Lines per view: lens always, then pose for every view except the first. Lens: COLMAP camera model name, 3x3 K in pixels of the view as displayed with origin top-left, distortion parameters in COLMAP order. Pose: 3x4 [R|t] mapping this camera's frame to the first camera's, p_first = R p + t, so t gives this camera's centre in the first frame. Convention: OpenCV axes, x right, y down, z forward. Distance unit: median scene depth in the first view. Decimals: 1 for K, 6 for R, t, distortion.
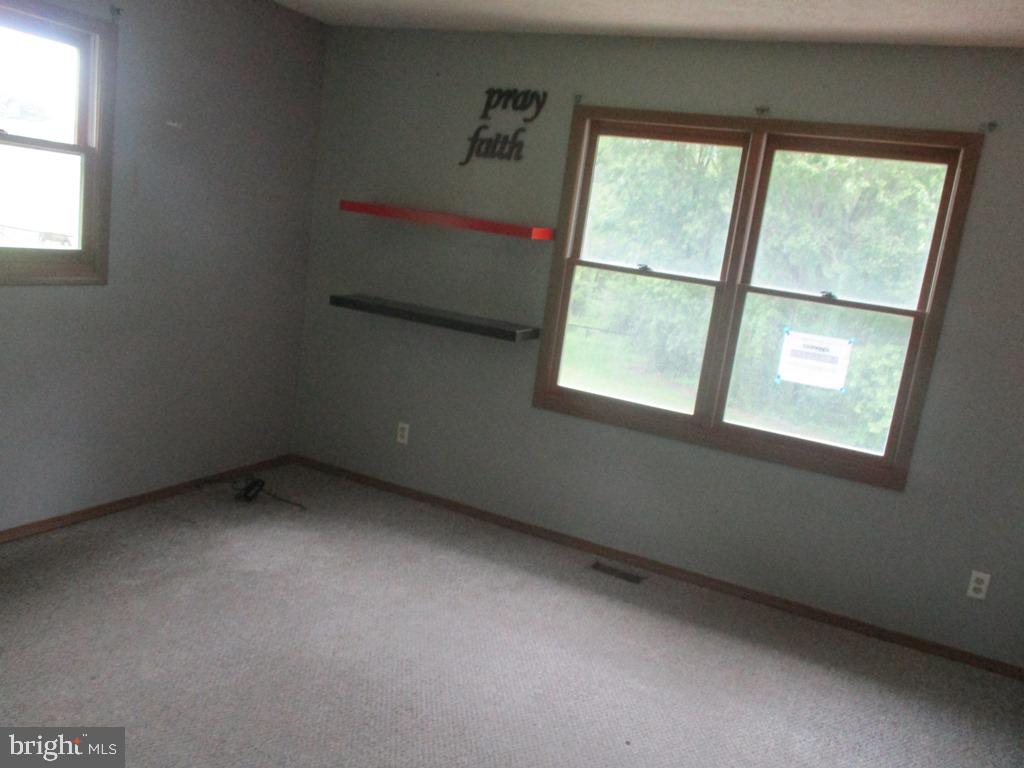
lens RADIAL K [[874.6, 0, 512.0], [0, 874.6, 384.0], [0, 0, 1]] dist [-0.003148, -0.004244]
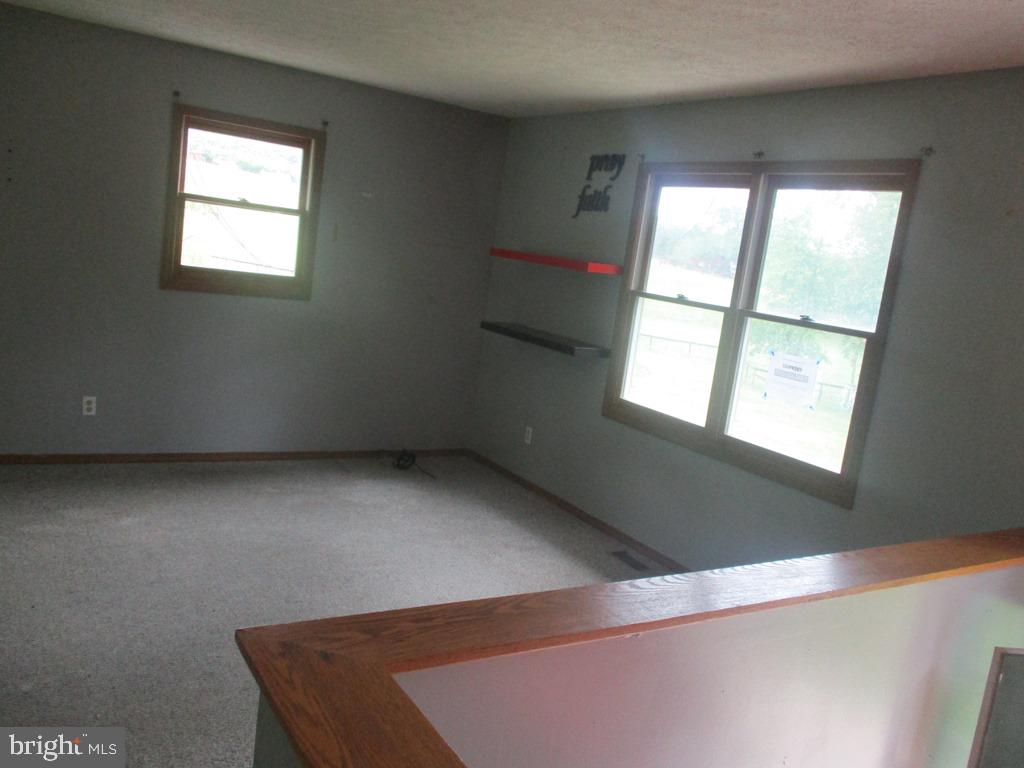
lens RADIAL K [[852.5, 0, 515.6], [0, 852.5, 392.3], [0, 0, 1]] dist [-0.024501, 0.001950]
pose [[0.859877, 0.068498, -0.505885, 0.529108], [-0.116746, 0.991082, -0.064244, 0.085932], [0.496973, 0.114302, 0.860205, -0.051532]]
